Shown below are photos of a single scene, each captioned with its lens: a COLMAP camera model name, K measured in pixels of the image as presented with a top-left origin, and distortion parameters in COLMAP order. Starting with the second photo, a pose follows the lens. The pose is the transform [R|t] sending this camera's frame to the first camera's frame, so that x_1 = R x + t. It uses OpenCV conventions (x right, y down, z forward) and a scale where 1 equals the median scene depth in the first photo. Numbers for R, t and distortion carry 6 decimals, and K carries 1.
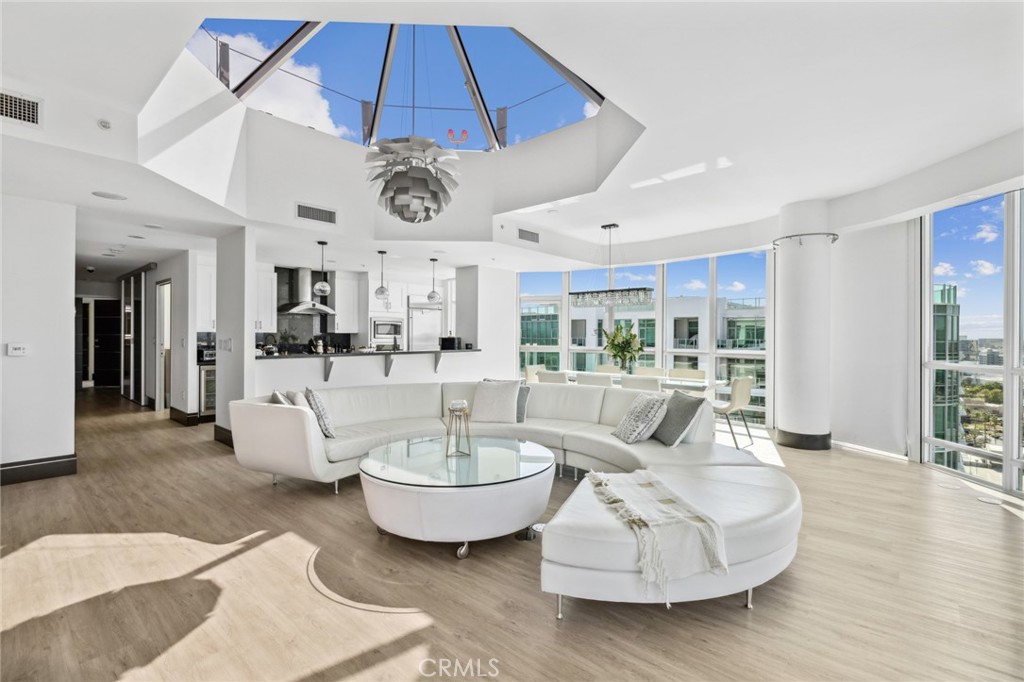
lens RADIAL K [[473.3, 0, 512.0], [0, 473.3, 341.0], [0, 0, 1]] dist [-0.012969, 0.000656]
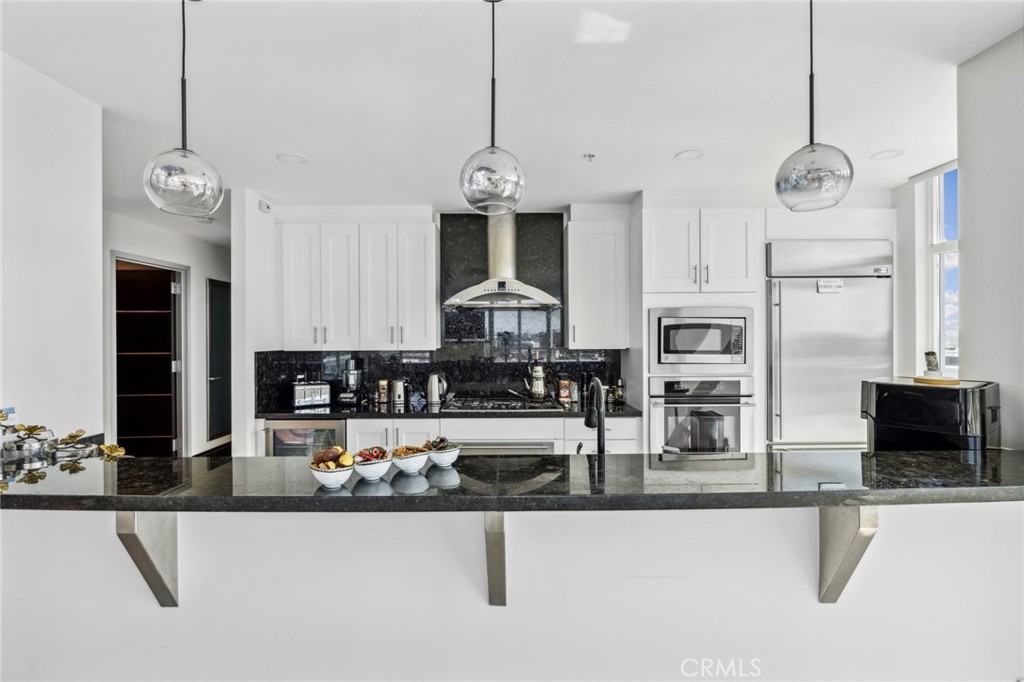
lens RADIAL K [[480.9, 0, 510.3], [0, 480.9, 335.0], [0, 0, 1]] dist [-0.003852, -0.000134]
pose [[0.673954, -0.009009, -0.738718, -0.121829], [0.001371, 0.999939, -0.010944, -0.033422], [0.738772, 0.006363, 0.673925, 0.890929]]
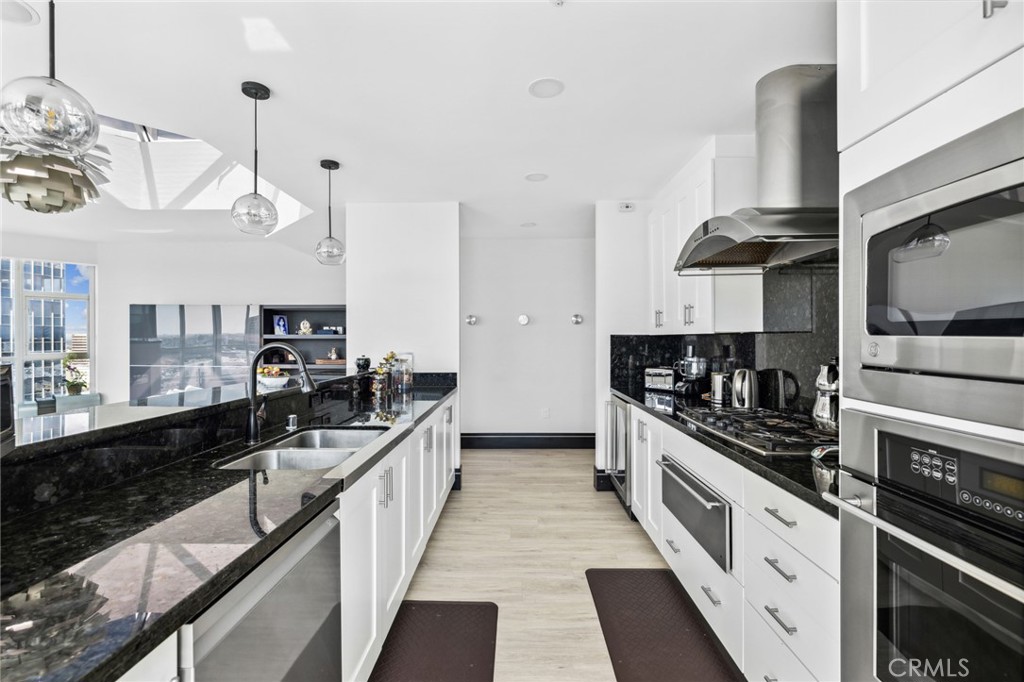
lens RADIAL K [[459.8, 0, 505.0], [0, 459.8, 339.7], [0, 0, 1]] dist [-0.001855, -0.000080]
pose [[-0.768802, -0.003427, -0.639478, -0.213934], [-0.007957, 0.999959, 0.004208, -0.015644], [0.639438, 0.008323, -0.768798, 1.423133]]
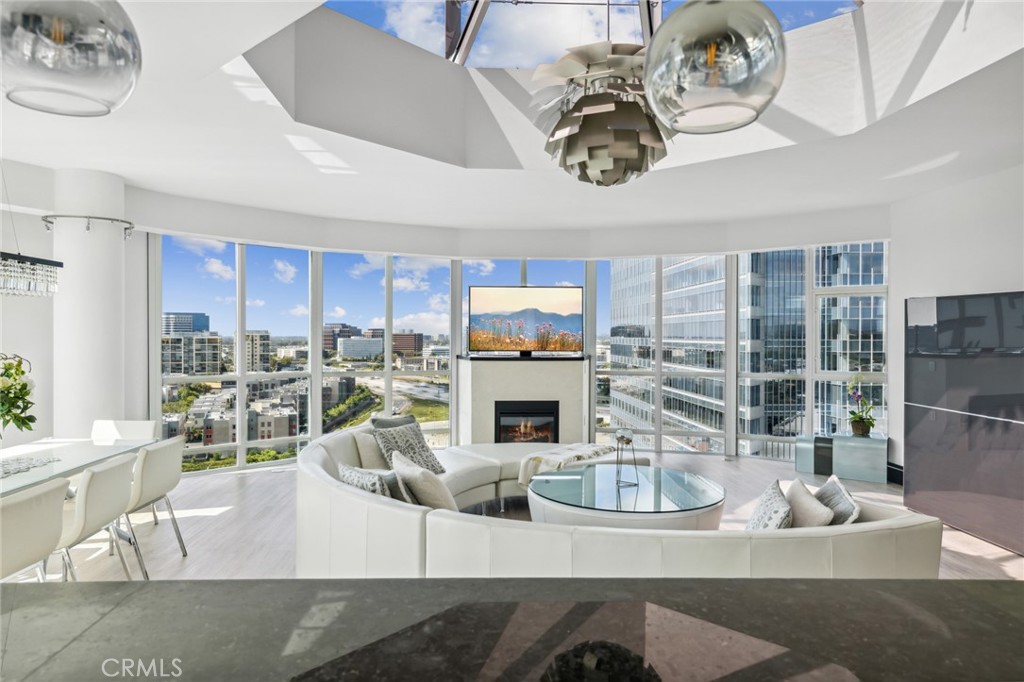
lens RADIAL K [[638.4, 0, 510.3], [0, 638.4, 337.3], [0, 0, 1]] dist [-0.001201, -0.000238]
pose [[-0.715094, -0.010481, 0.698950, -0.443285], [0.001352, 0.999865, 0.016376, -0.047304], [-0.699027, 0.012656, -0.714983, 1.062586]]
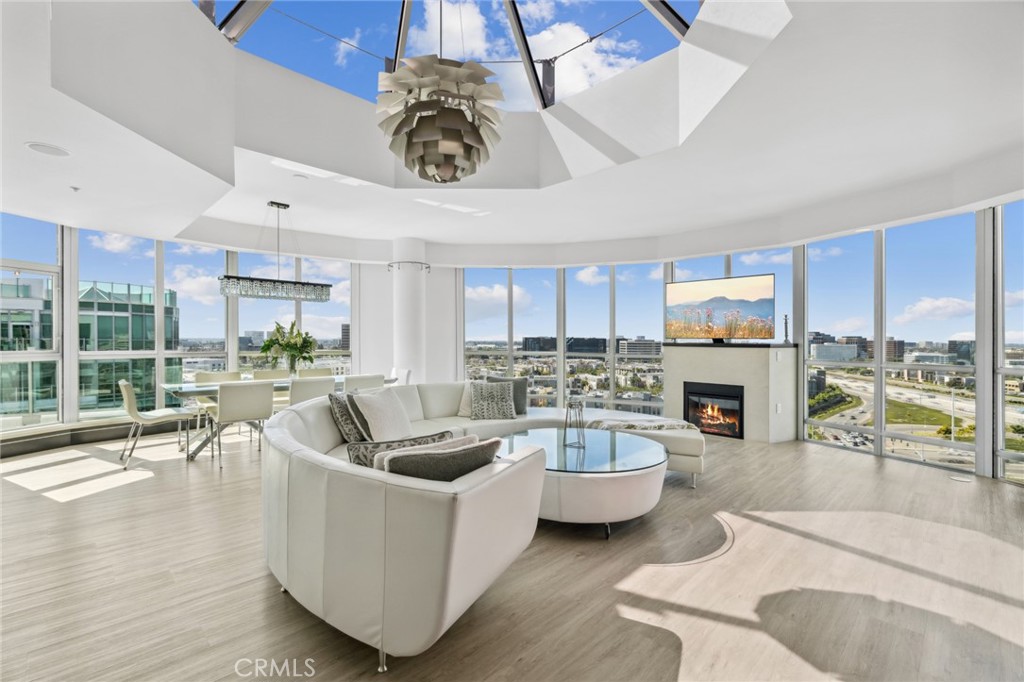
lens RADIAL K [[459.8, 0, 505.0], [0, 459.8, 339.7], [0, 0, 1]] dist [-0.001855, -0.000080]
pose [[0.059478, -0.007059, 0.998205, -0.590145], [0.005034, 0.999964, 0.006771, -0.006221], [-0.998217, 0.004622, 0.059512, 0.548894]]
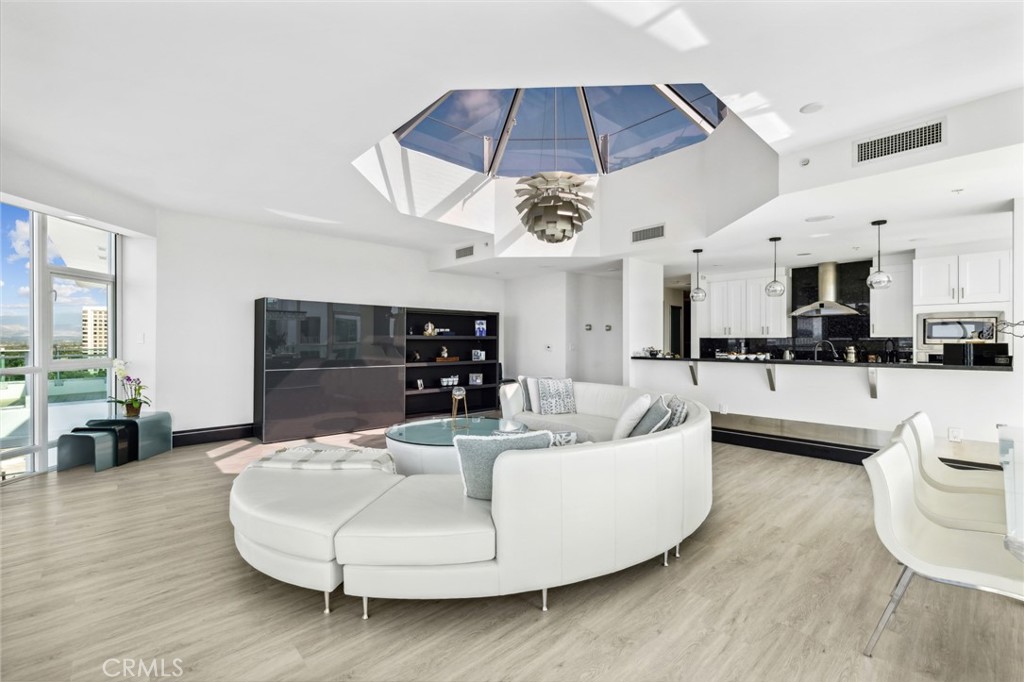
lens RADIAL K [[438.3, 0, 494.1], [0, 438.3, 340.4], [0, 0, 1]] dist [0.021101, -0.022077]
pose [[-0.117965, -0.003384, -0.993012, 0.559042], [-0.008431, 0.999962, -0.002406, -0.006013], [0.992982, 0.008089, -0.117989, 0.623299]]
